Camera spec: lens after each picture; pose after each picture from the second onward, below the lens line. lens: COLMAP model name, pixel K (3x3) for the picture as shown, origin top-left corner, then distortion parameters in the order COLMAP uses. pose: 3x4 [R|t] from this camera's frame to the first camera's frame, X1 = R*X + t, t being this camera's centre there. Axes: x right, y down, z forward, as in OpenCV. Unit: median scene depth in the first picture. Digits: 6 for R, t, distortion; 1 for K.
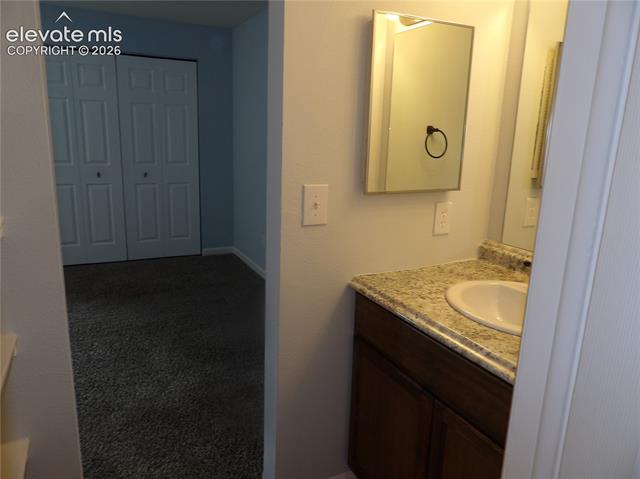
lens RADIAL K [[454.0, 0, 317.2], [0, 454.0, 239.3], [0, 0, 1]] dist [-0.010456, 0.007209]
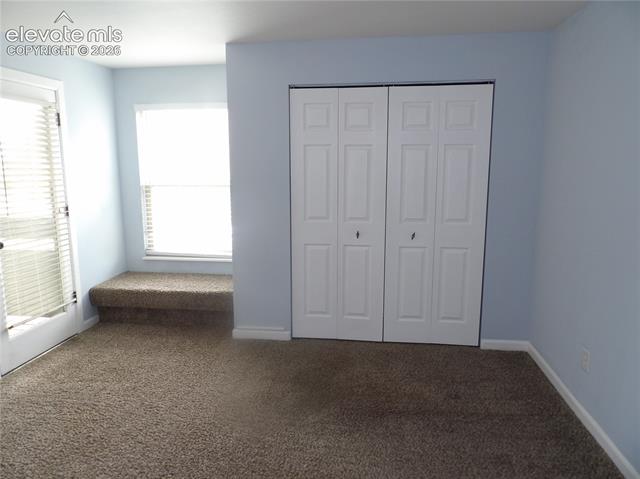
lens RADIAL K [[454.0, 0, 316.4], [0, 454.0, 240.0], [0, 0, 1]] dist [-0.010456, 0.007209]
pose [[0.826153, 0.051901, -0.561051, -0.081980], [-0.099998, 0.993447, -0.055347, -0.076435], [0.554502, 0.101829, 0.825929, 0.272619]]
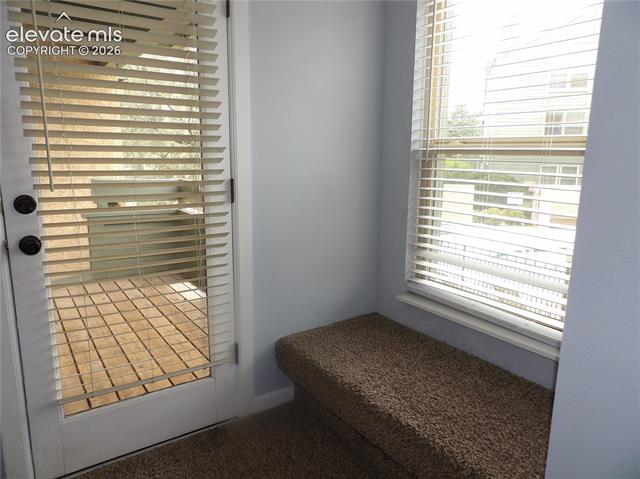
lens RADIAL K [[454.0, 0, 319.4], [0, 454.0, 239.3], [0, 0, 1]] dist [-0.010456, 0.007209]
pose [[0.130959, 0.147261, -0.980390, -0.472961], [-0.238413, 0.964563, 0.113037, -0.149425], [0.962294, 0.218934, 0.161427, 0.698217]]
